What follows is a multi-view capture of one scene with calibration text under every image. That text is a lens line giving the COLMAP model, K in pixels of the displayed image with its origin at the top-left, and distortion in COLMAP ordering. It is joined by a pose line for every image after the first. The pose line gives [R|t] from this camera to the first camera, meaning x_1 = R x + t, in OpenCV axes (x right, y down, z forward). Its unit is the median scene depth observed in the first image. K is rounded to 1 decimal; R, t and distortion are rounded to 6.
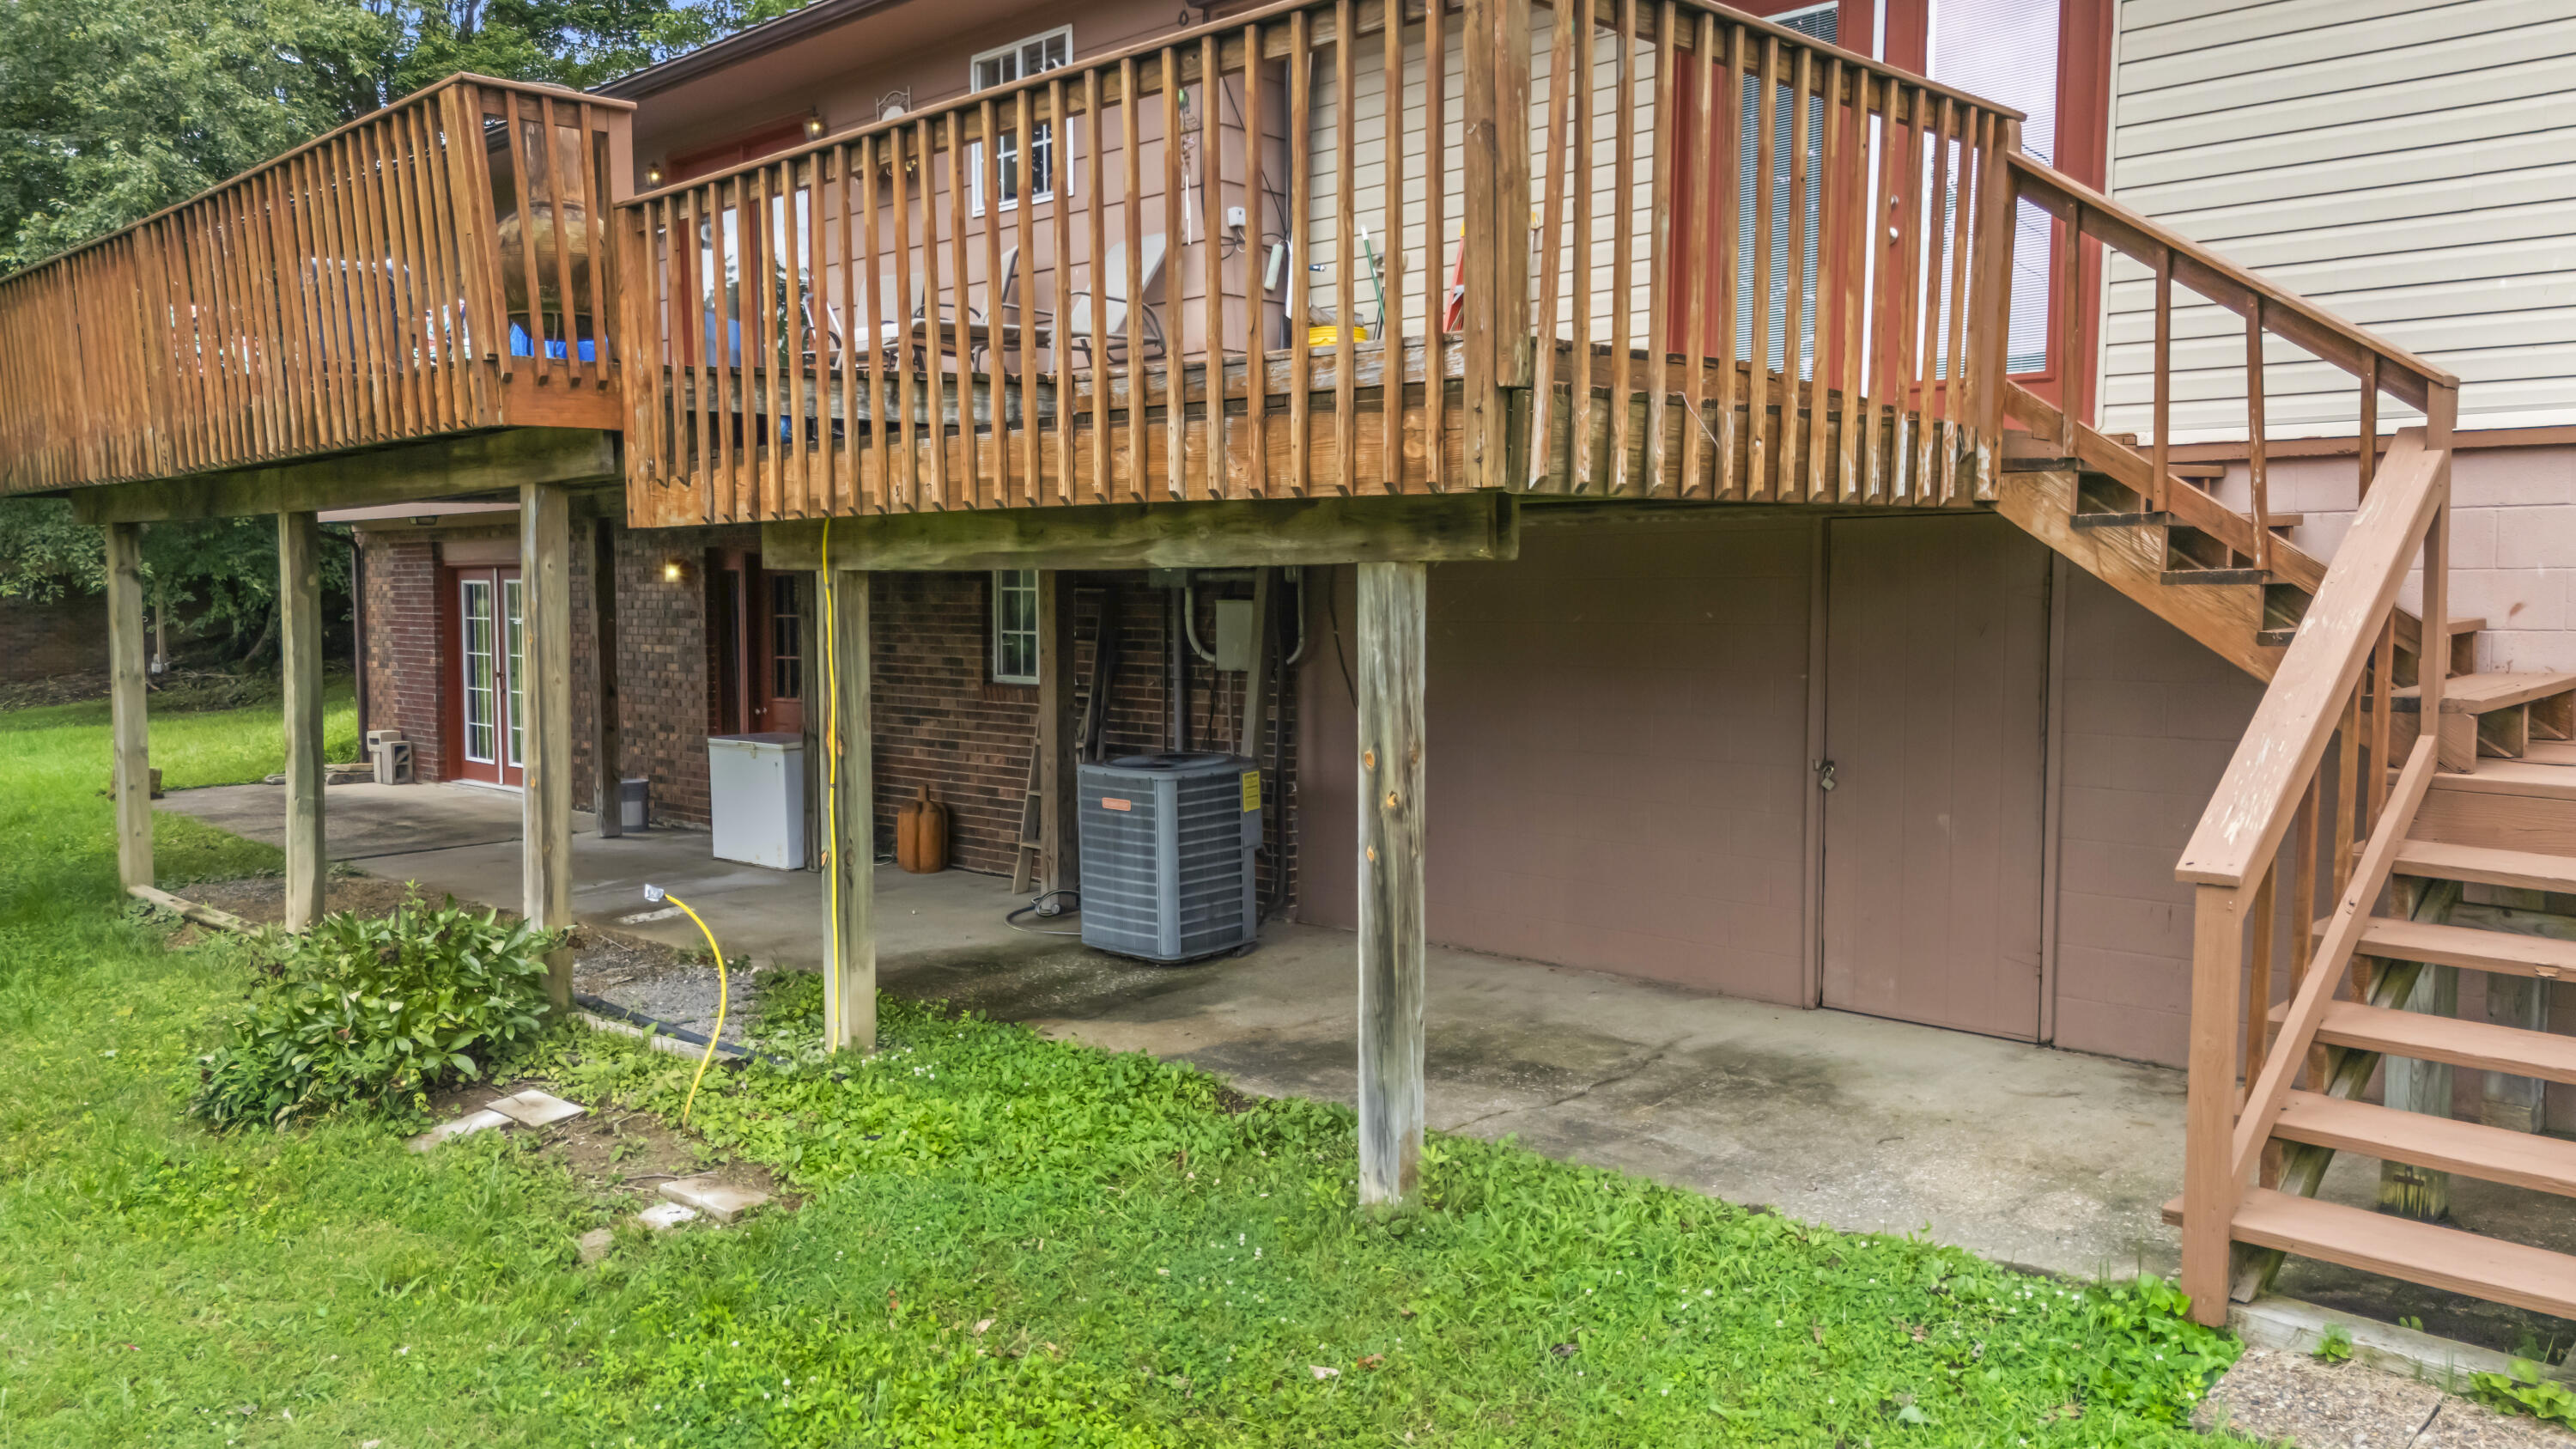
lens RADIAL K [[1889.3, 0, 1295.4], [0, 1889.3, 733.4], [0, 0, 1]] dist [0.062480, -0.049183]
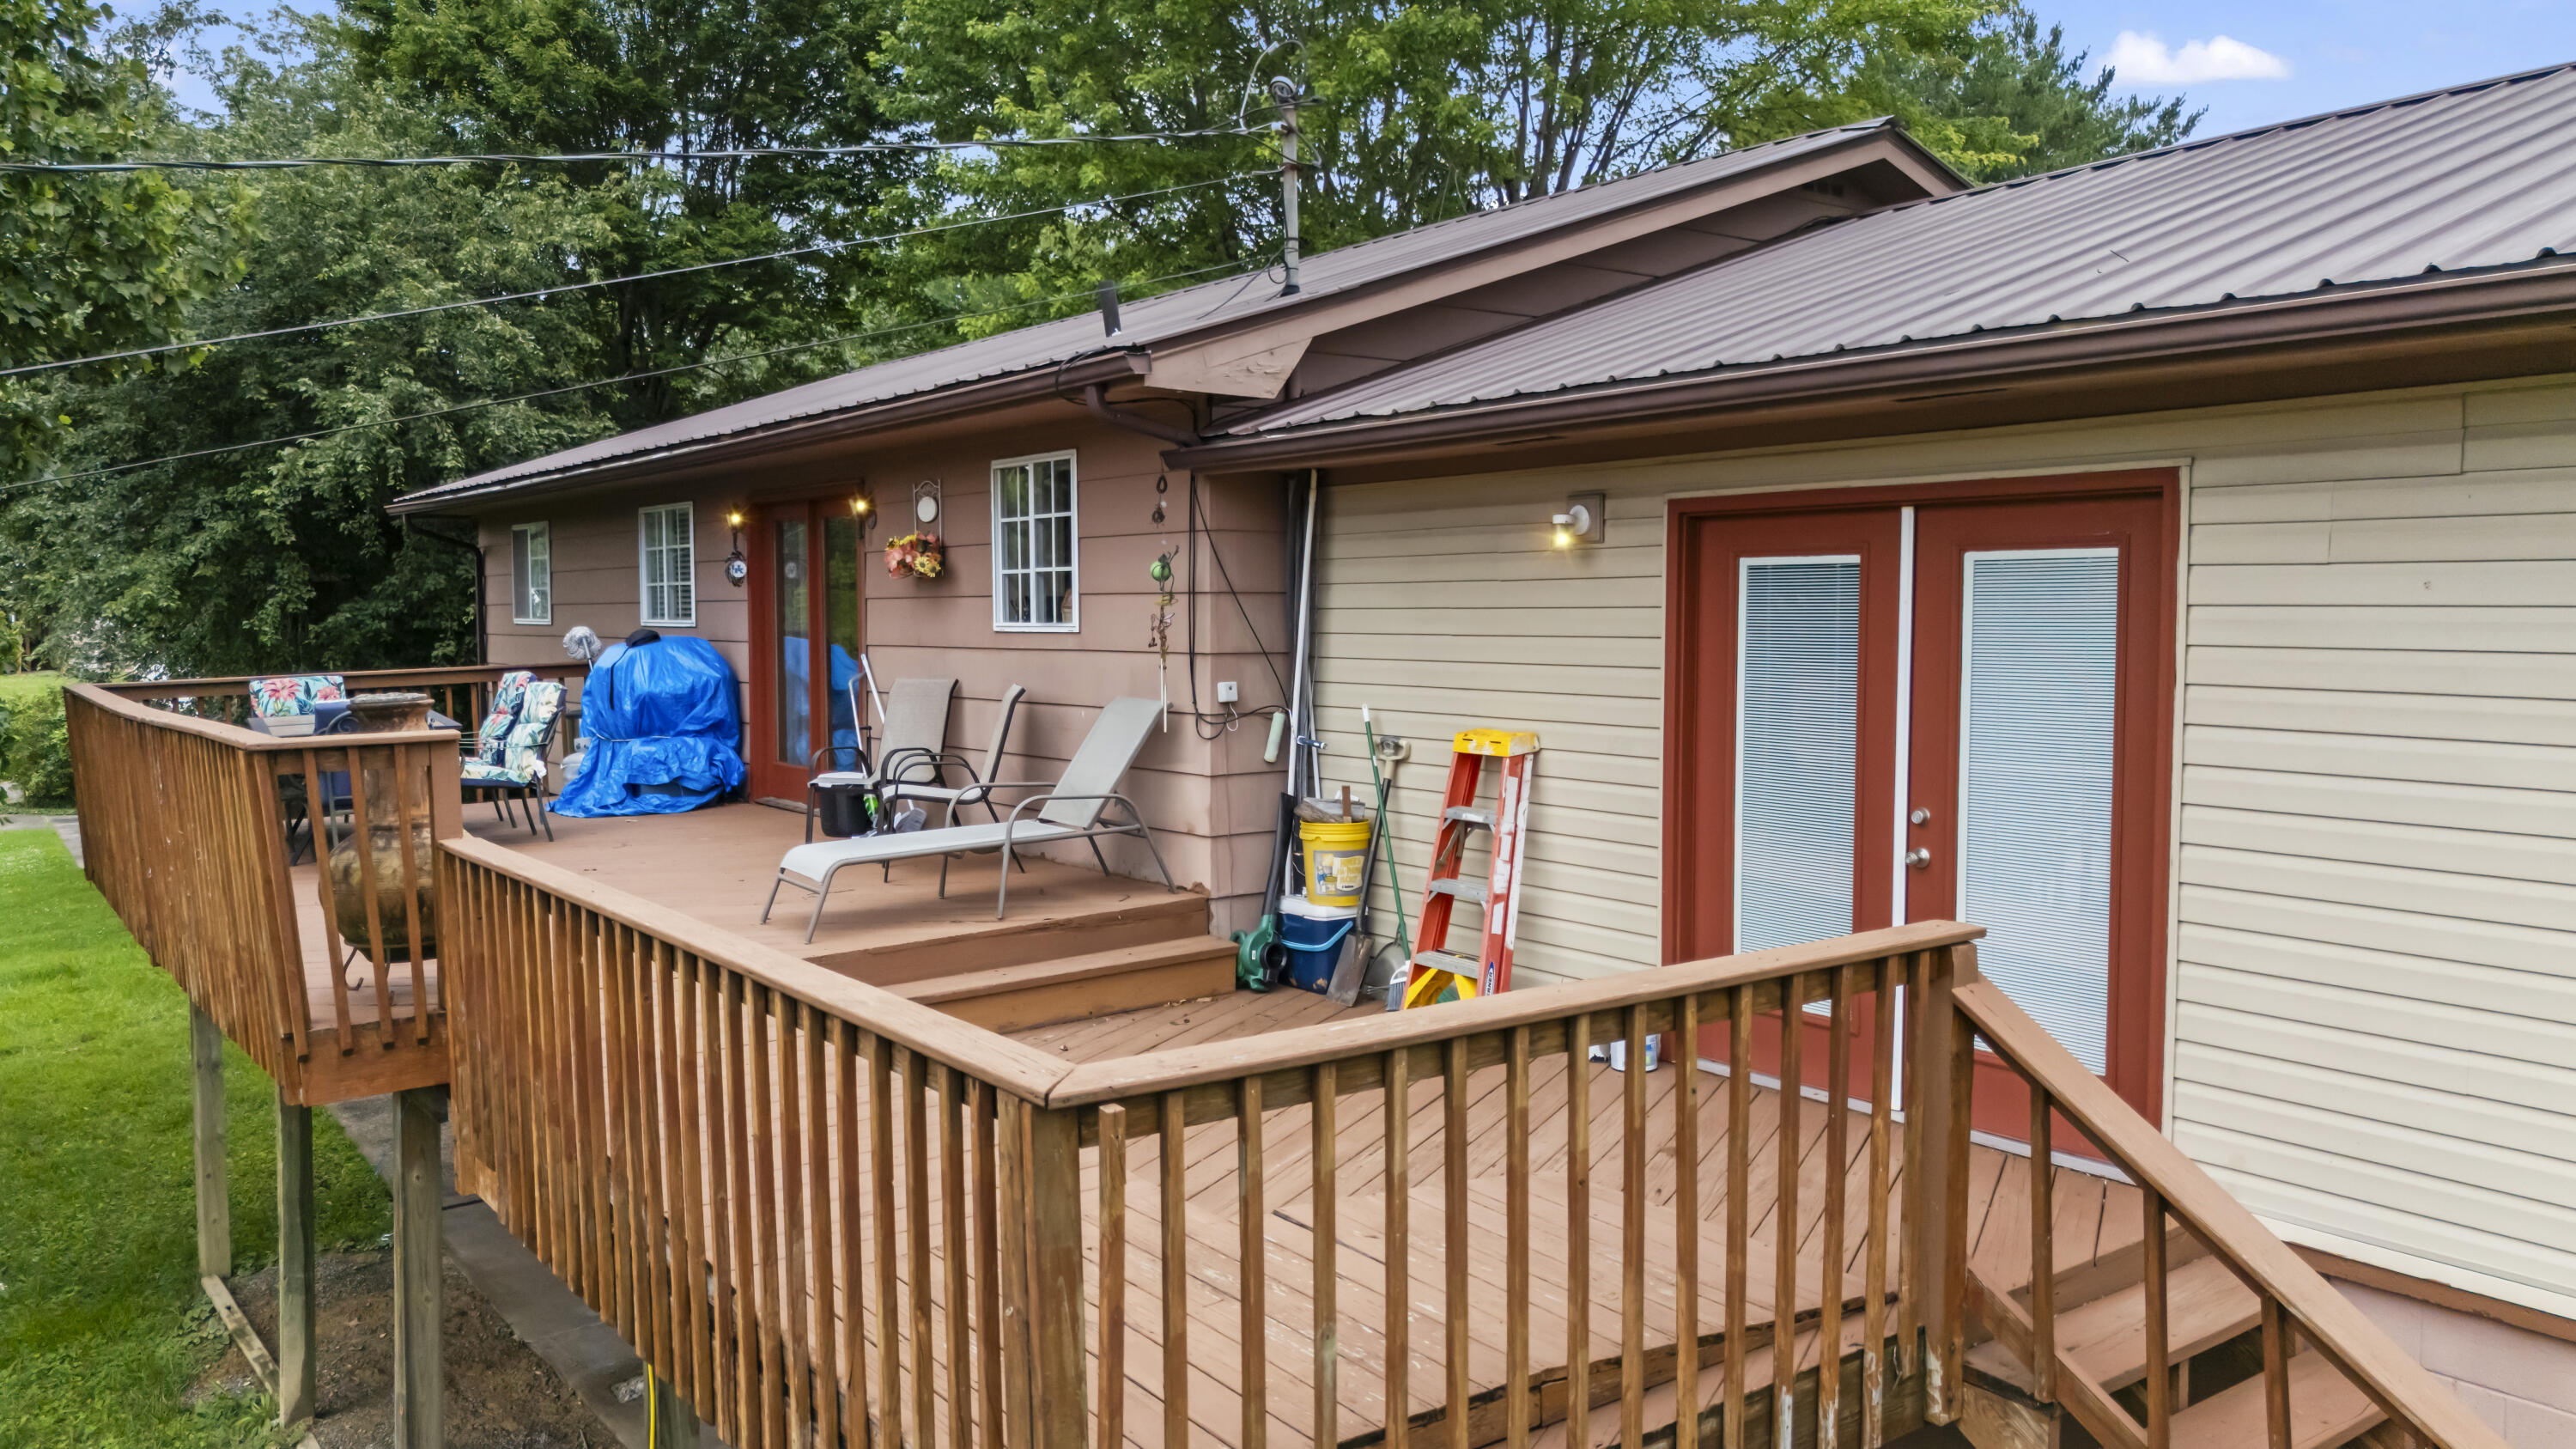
lens RADIAL K [[1889.3, 0, 1295.4], [0, 1889.3, 733.4], [0, 0, 1]] dist [0.062480, -0.049183]
pose [[0.985982, 0.003785, -0.166809, 0.144393], [-0.004949, 0.999966, -0.006566, -0.239150], [0.166778, 0.007299, 0.985967, 0.126003]]
